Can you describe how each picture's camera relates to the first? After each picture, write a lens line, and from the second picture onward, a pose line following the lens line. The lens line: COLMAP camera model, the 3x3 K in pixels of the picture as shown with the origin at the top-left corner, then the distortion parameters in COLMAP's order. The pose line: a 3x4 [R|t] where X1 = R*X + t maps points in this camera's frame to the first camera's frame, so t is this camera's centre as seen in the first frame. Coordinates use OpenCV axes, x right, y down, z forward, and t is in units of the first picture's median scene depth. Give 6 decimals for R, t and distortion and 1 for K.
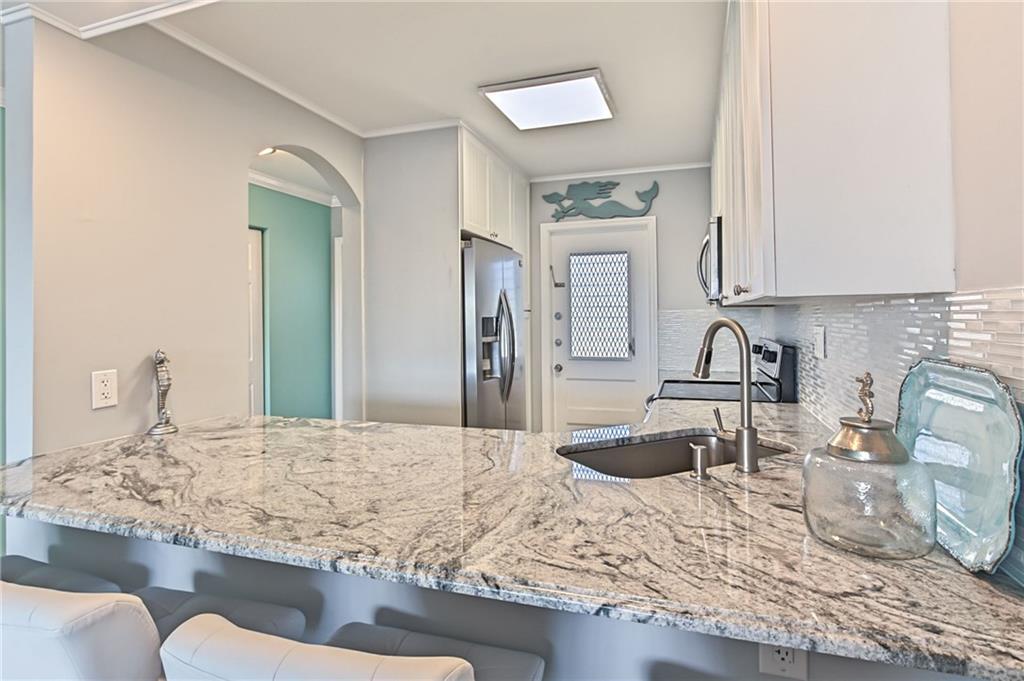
lens RADIAL K [[528.3, 0, 518.7], [0, 528.3, 308.6], [0, 0, 1]] dist [-0.006061, -0.000387]
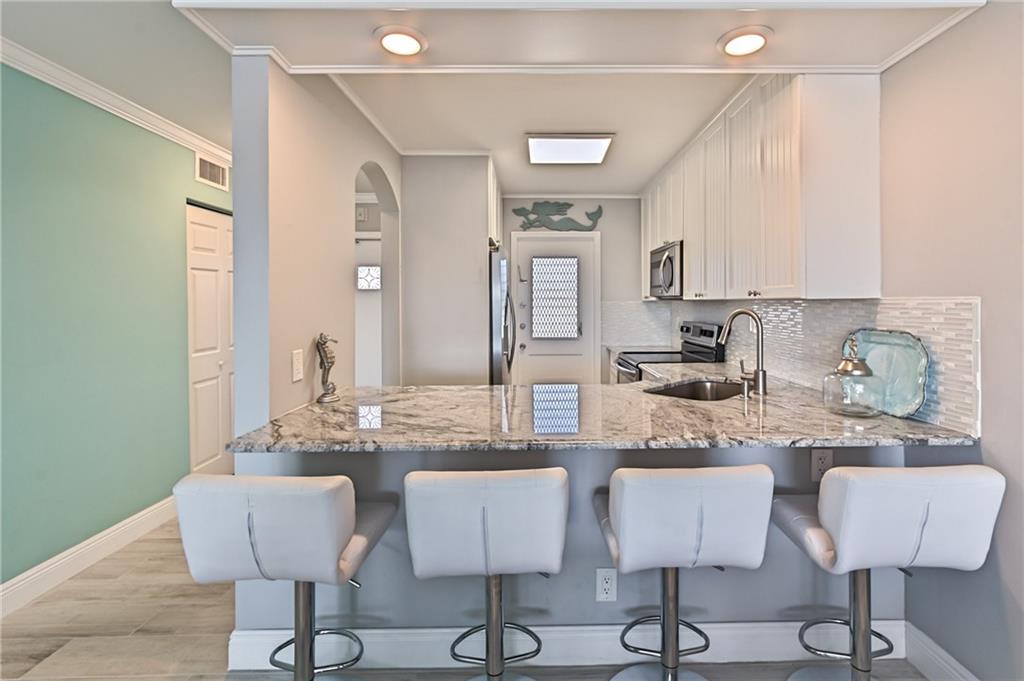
lens RADIAL K [[475.8, 0, 543.3], [0, 475.8, 301.8], [0, 0, 1]] dist [0.002602, 0.000824]
pose [[0.943711, 0.009149, 0.330644, -0.273429], [-0.012262, 0.999898, 0.007331, -0.003771], [-0.330543, -0.010973, 0.943727, -0.096669]]
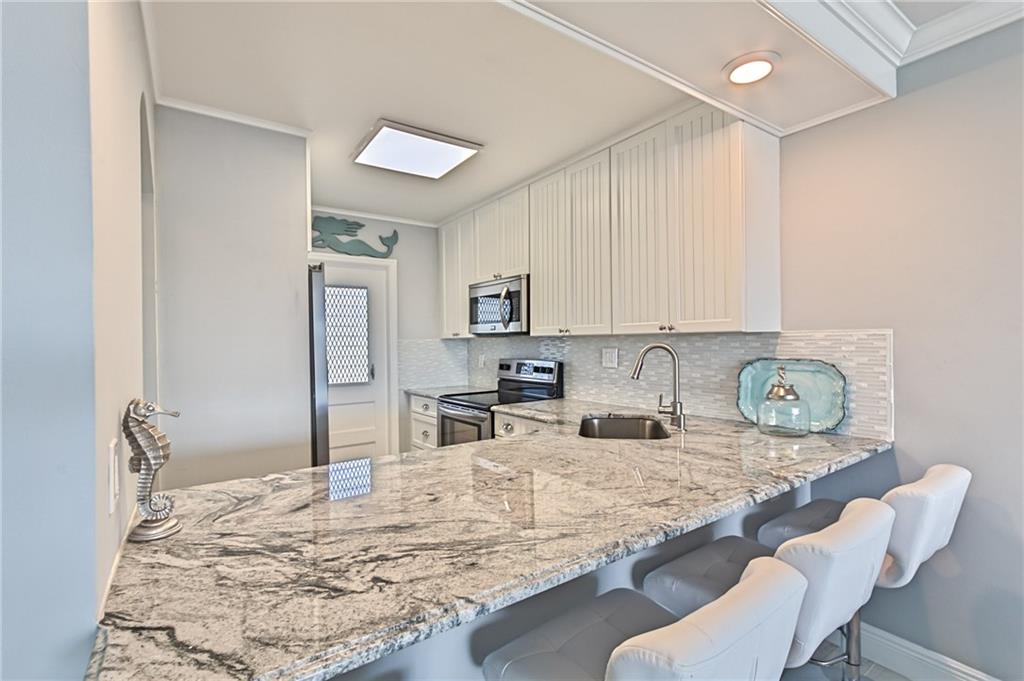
lens RADIAL K [[464.4, 0, 515.5], [0, 464.4, 341.9], [0, 0, 1]] dist [-0.000061, 0.000209]
pose [[0.594775, 0.002497, 0.803888, -0.411675], [-0.005692, 0.999983, 0.001105, 0.004997], [-0.803872, -0.005233, 0.594779, 0.166081]]
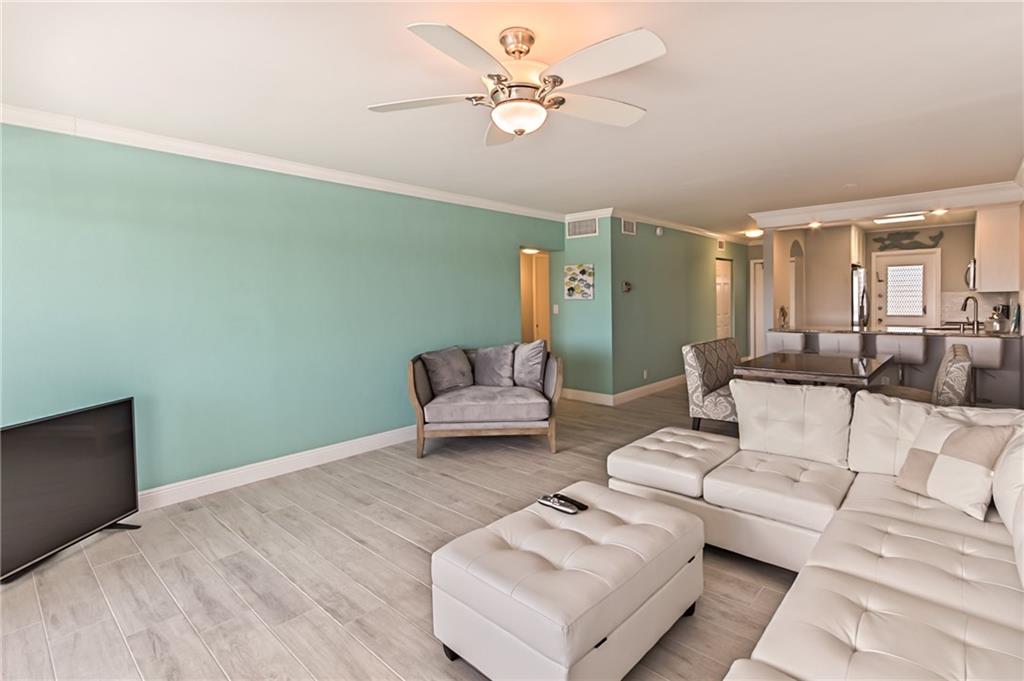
lens RADIAL K [[491.5, 0, 520.7], [0, 491.5, 312.8], [0, 0, 1]] dist [0.000443, 0.000490]
pose [[0.915054, 0.006852, -0.403274, -0.477769], [0.012266, 0.998920, 0.044804, -0.025008], [0.403146, -0.045945, 0.913982, -1.470556]]
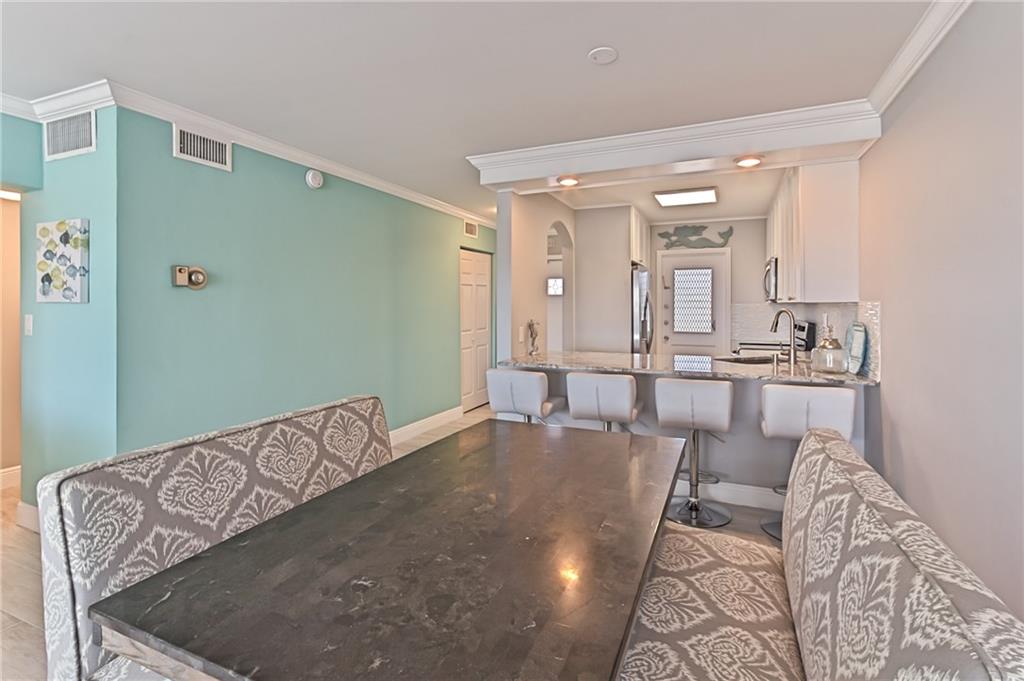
lens RADIAL K [[476.7, 0, 525.4], [0, 476.7, 300.8], [0, 0, 1]] dist [0.013162, 0.000357]
pose [[0.996754, 0.011840, -0.079638, -0.261840], [-0.011380, 0.999916, 0.006232, -0.008829], [0.079705, -0.005305, 0.996804, -0.549866]]
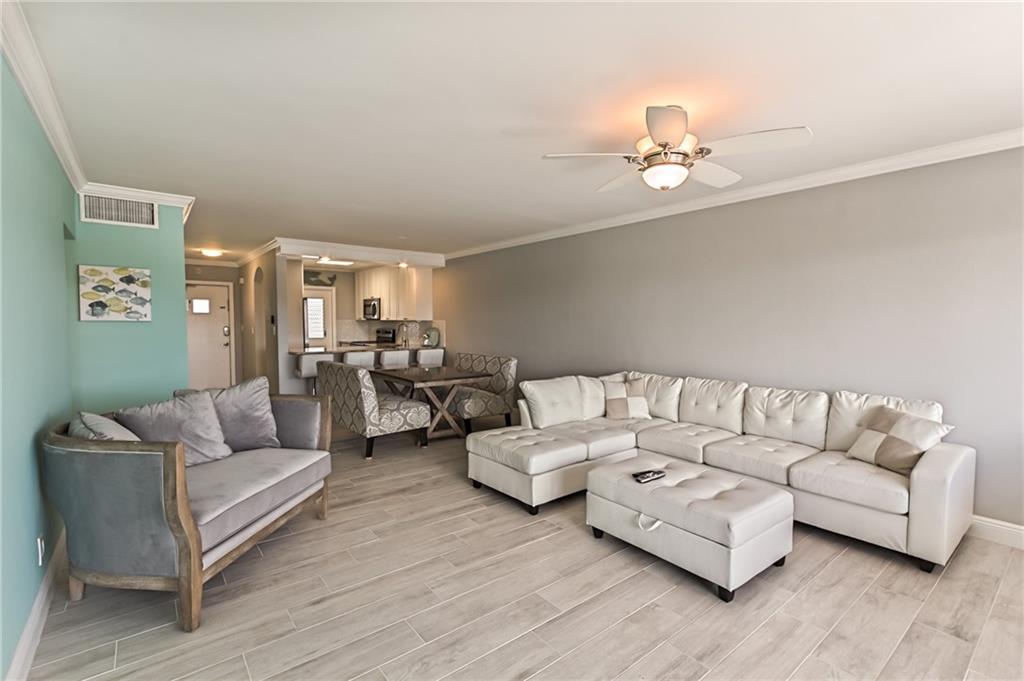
lens RADIAL K [[468.0, 0, 516.6], [0, 468.0, 344.3], [0, 0, 1]] dist [-0.001875, -0.000395]
pose [[0.542079, -0.029434, 0.839812, -1.312598], [-0.021347, 0.998581, 0.048778, -0.011790], [-0.840056, -0.044369, 0.540682, -1.170028]]
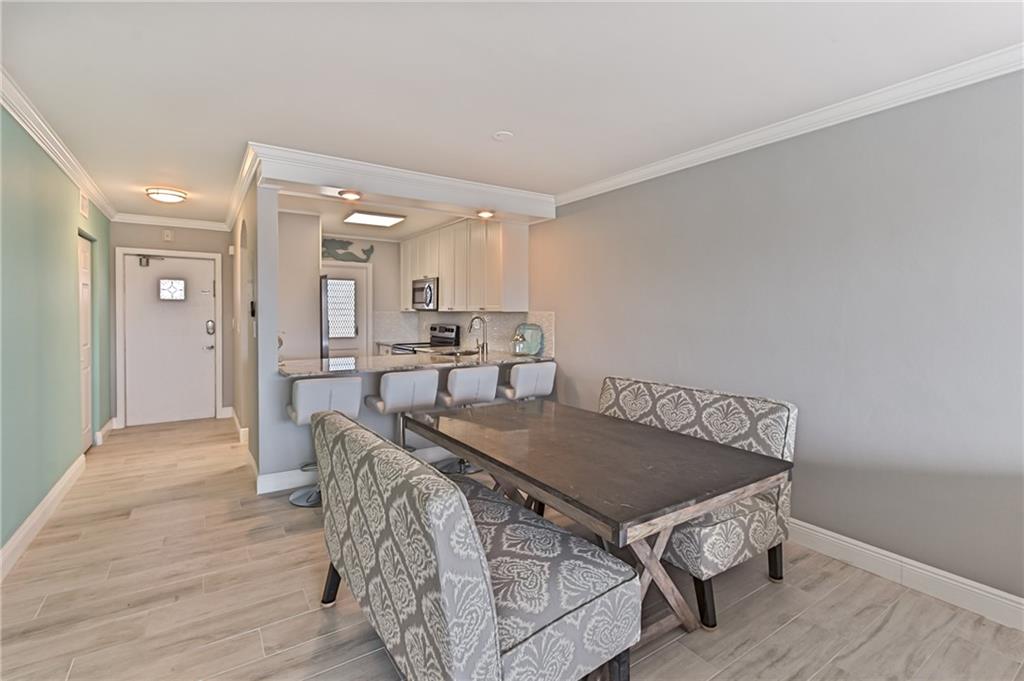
lens RADIAL K [[470.3, 0, 514.7], [0, 470.3, 321.3], [0, 0, 1]] dist [-0.001173, -0.000002]
pose [[0.610325, 0.000990, 0.792151, -0.785326], [-0.023268, 0.999590, 0.016678, -0.002829], [-0.791809, -0.028611, 0.610098, -0.475174]]
